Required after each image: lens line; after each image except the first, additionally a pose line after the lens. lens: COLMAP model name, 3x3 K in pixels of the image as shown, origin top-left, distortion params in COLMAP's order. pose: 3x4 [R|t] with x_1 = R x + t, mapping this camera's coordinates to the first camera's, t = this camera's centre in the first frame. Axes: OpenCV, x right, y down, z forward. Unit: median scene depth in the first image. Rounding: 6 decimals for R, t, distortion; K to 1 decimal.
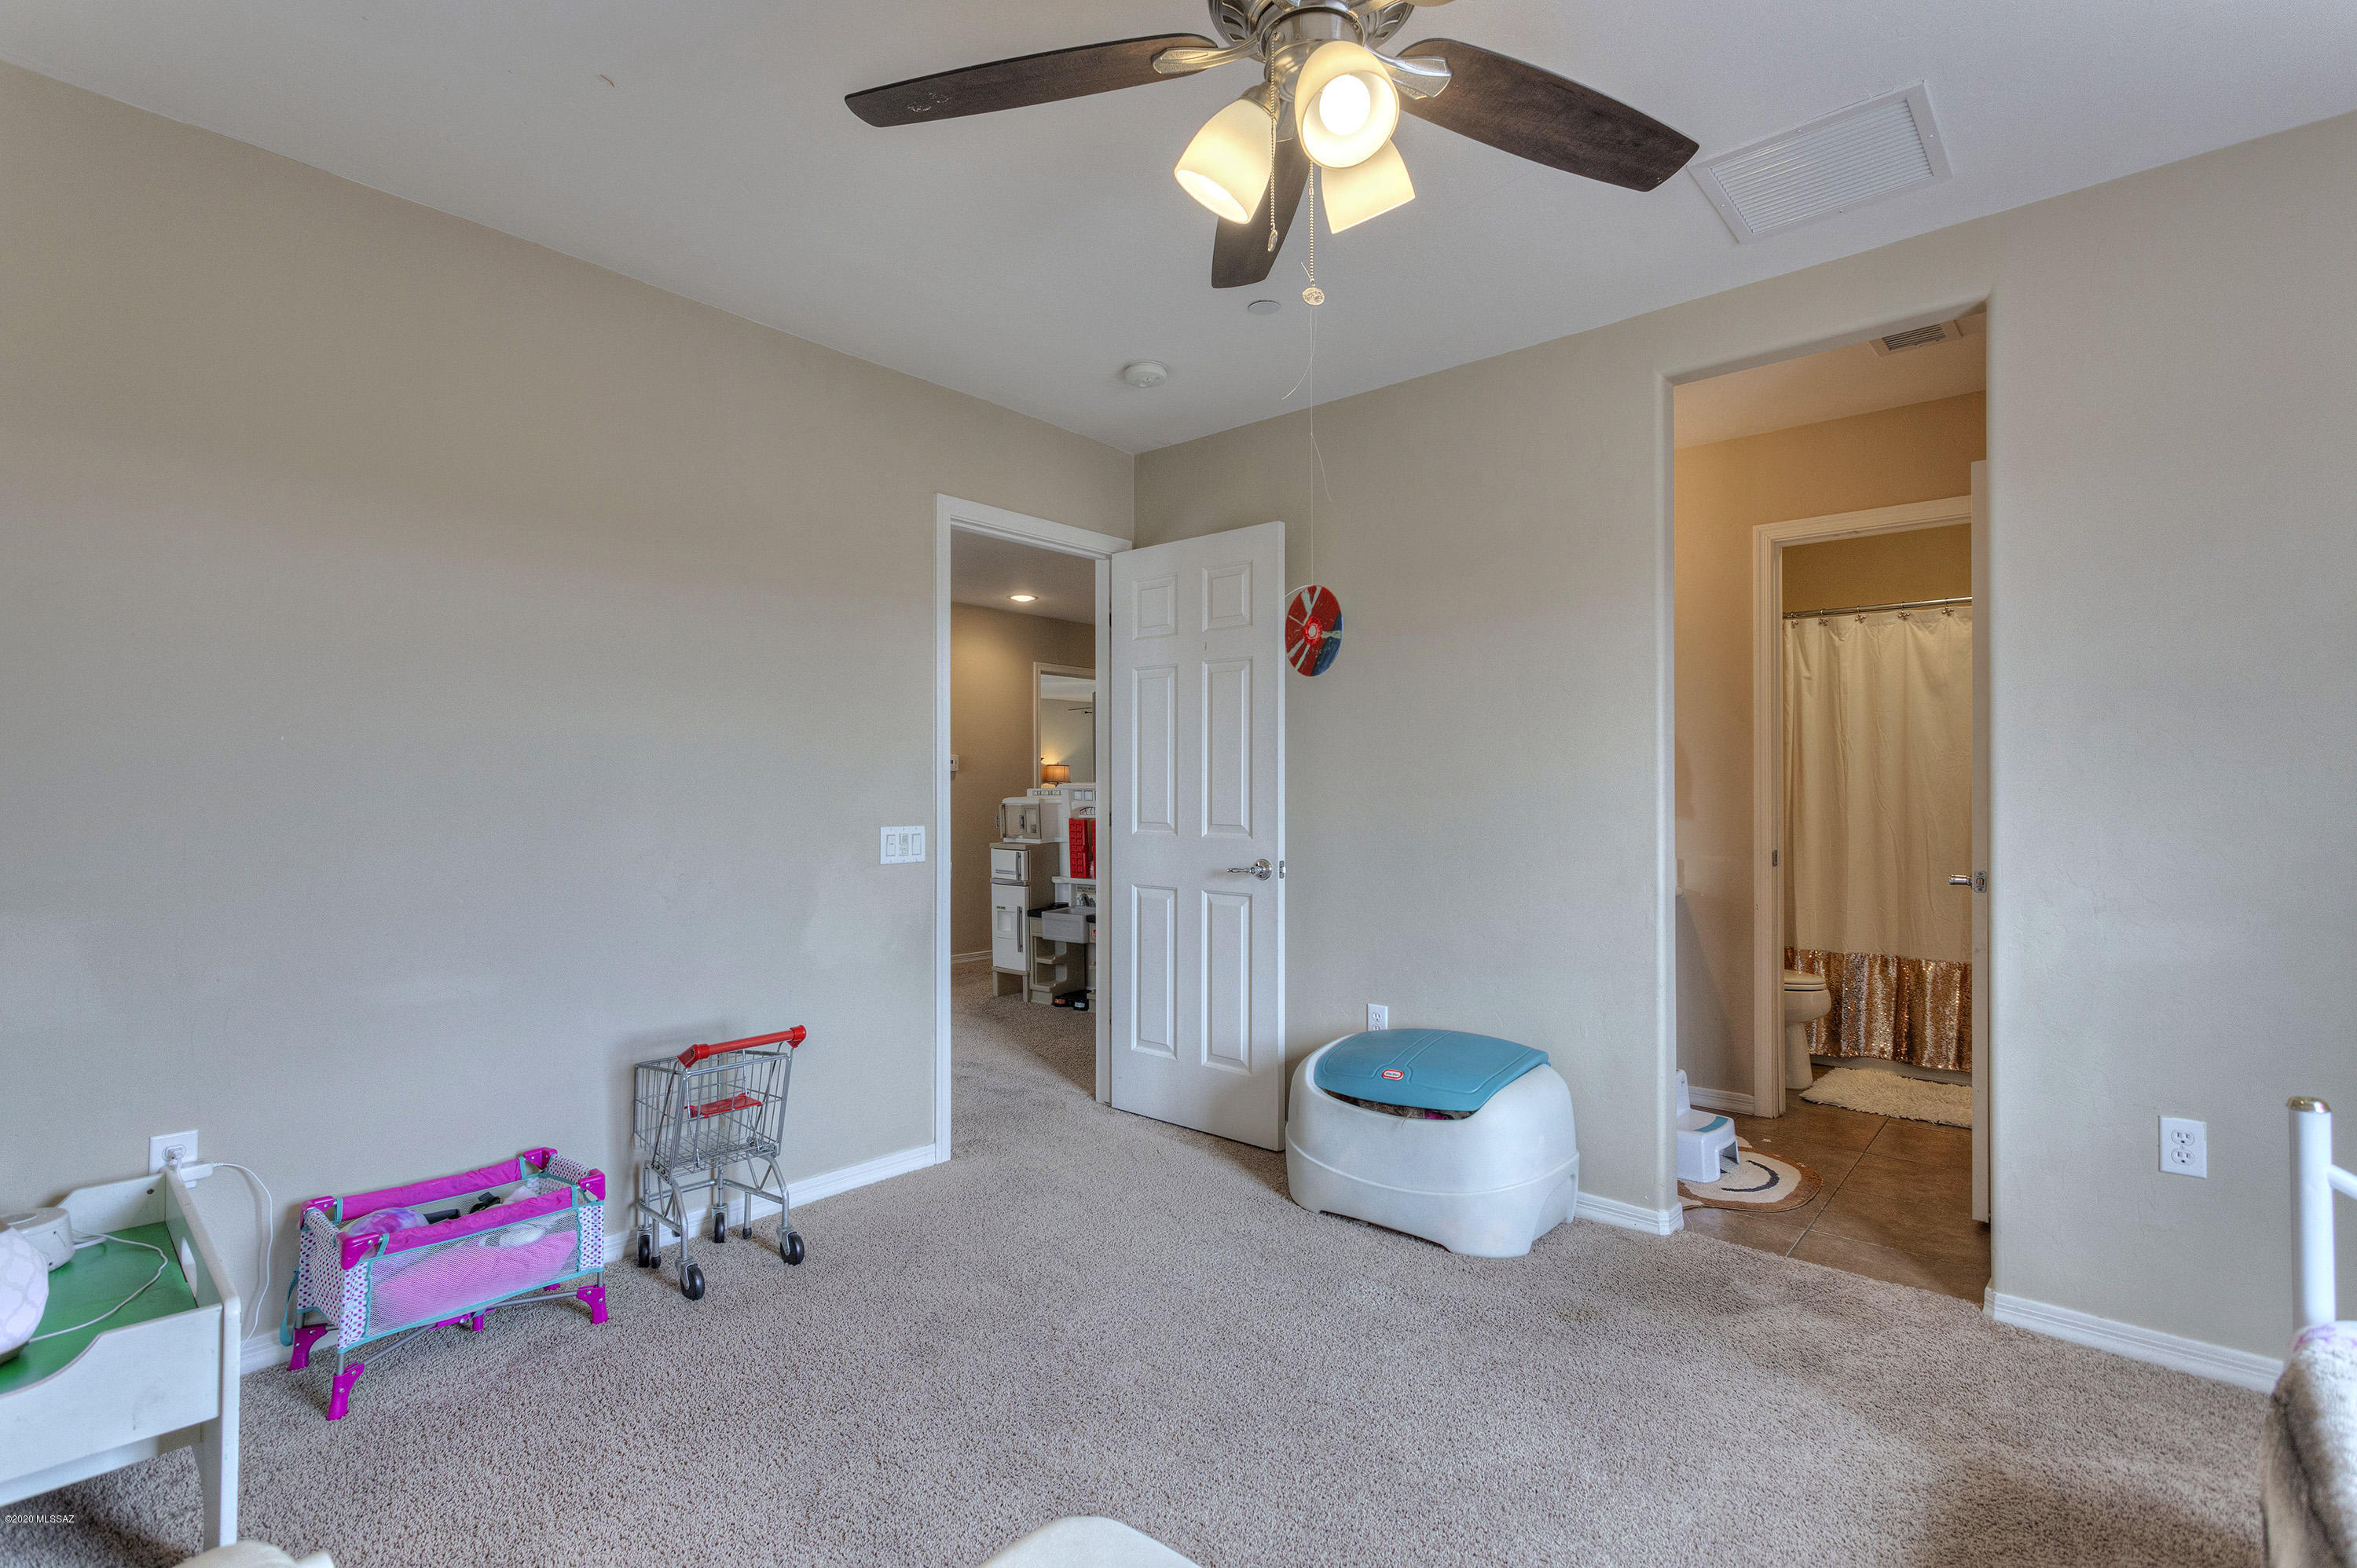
lens RADIAL K [[1105.7, 0, 1169.3], [0, 1105.7, 784.9], [0, 0, 1]] dist [-0.001011, 0.001710]
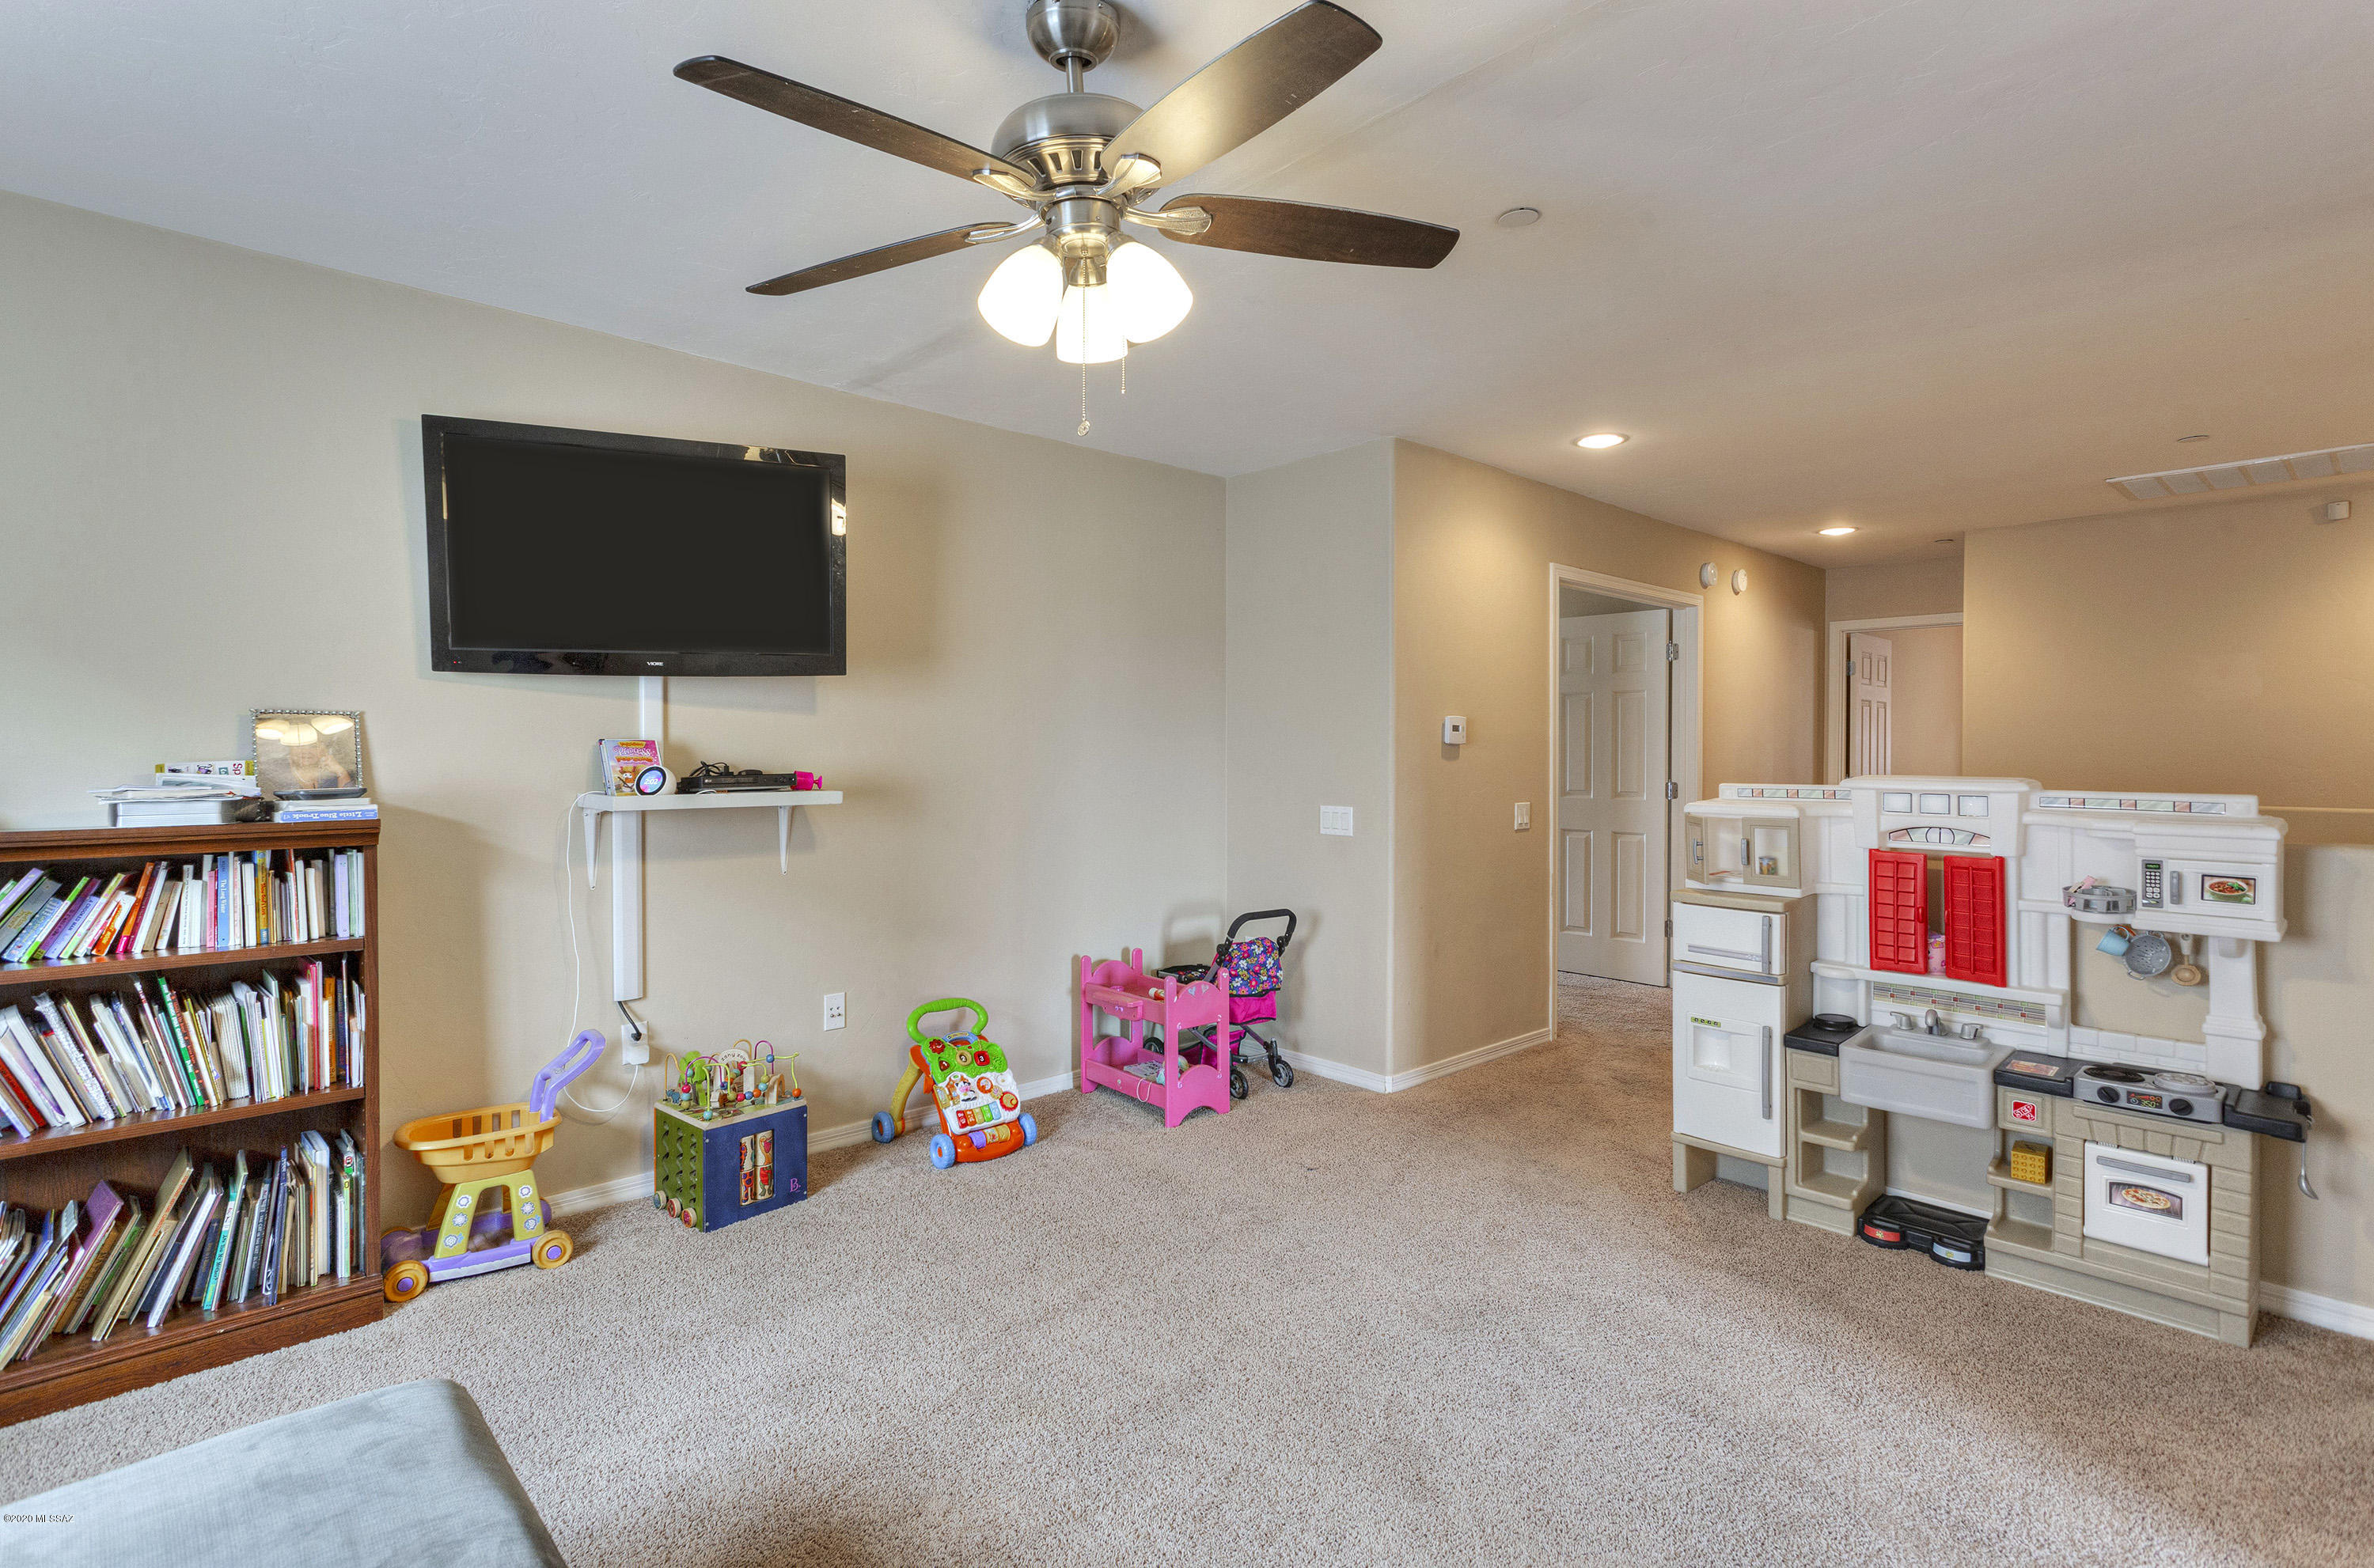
lens RADIAL K [[1134.7, 0, 1186.8], [0, 1134.7, 762.2], [0, 0, 1]] dist [0.009264, 0.000279]
pose [[0.995574, 0.005995, -0.093790, -0.345298], [-0.004110, 0.999786, 0.020273, -0.016801], [0.093892, -0.019798, 0.995386, 0.474717]]
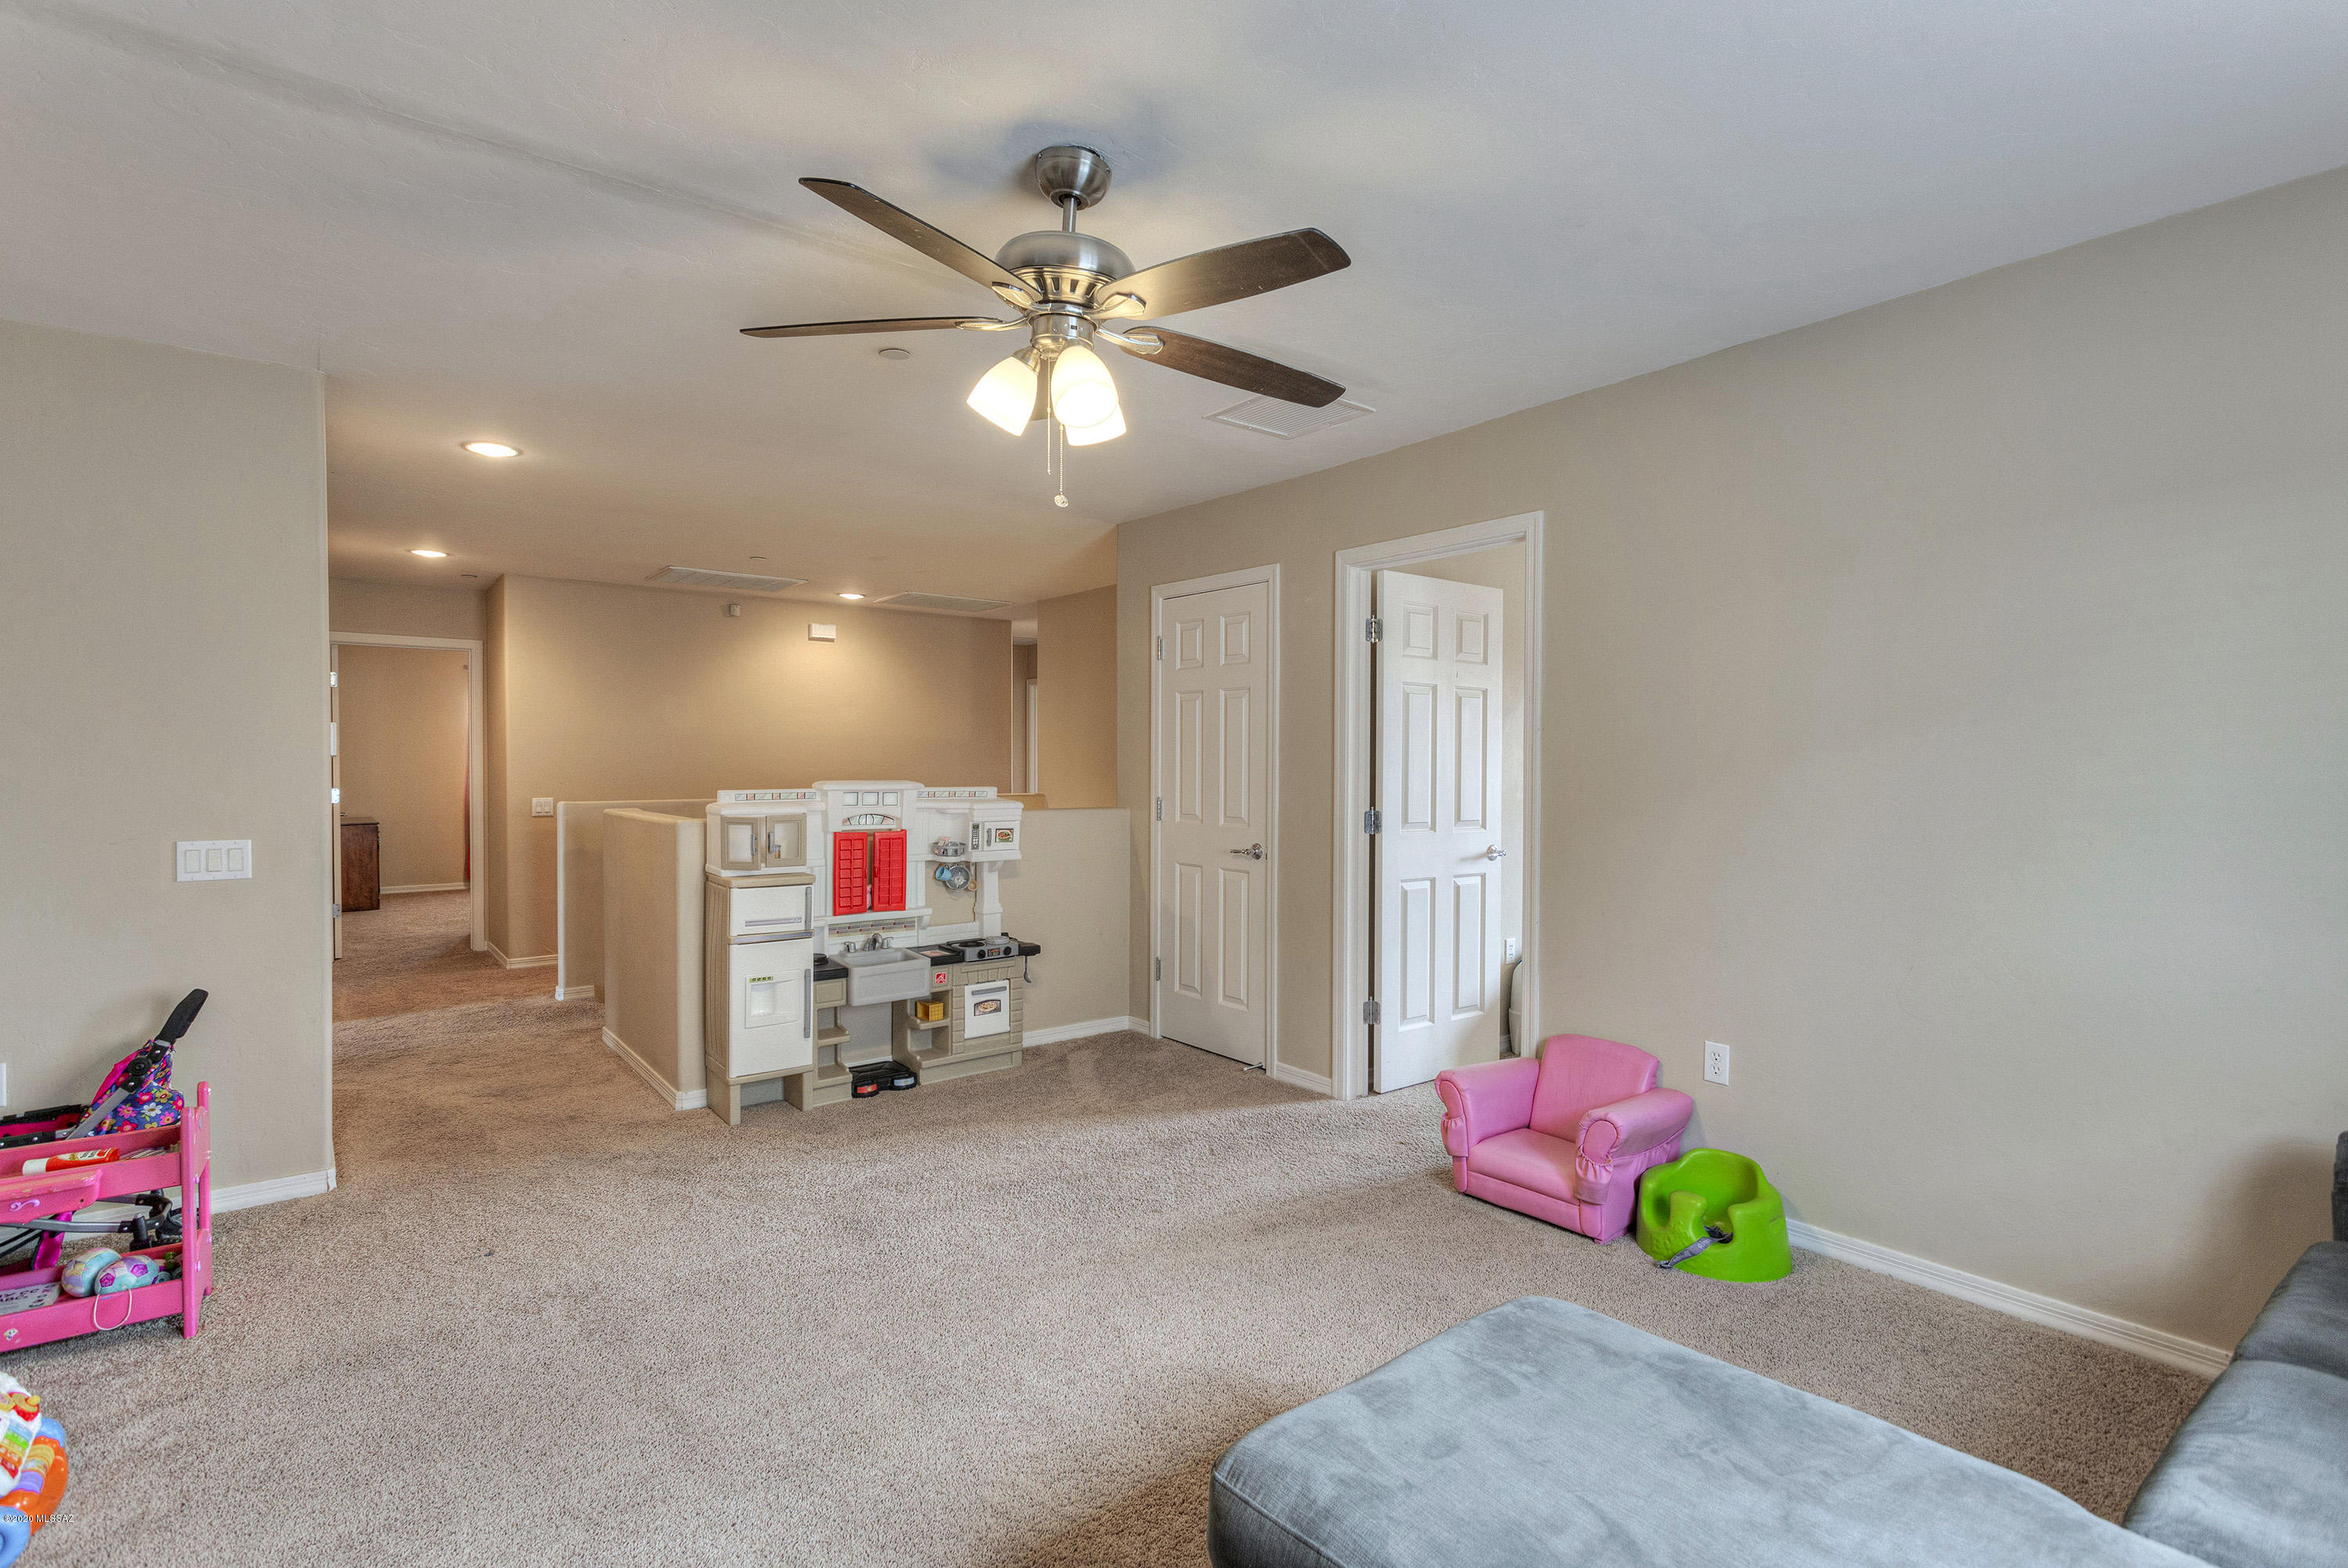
lens RADIAL K [[1101.4, 0, 1164.8], [0, 1101.4, 784.9], [0, 0, 1]] dist [-0.001011, 0.001710]
pose [[0.177727, -0.016837, 0.983936, -0.741343], [-0.009802, 0.999774, 0.018879, -0.014700], [-0.984031, -0.013000, 0.177522, 0.674234]]
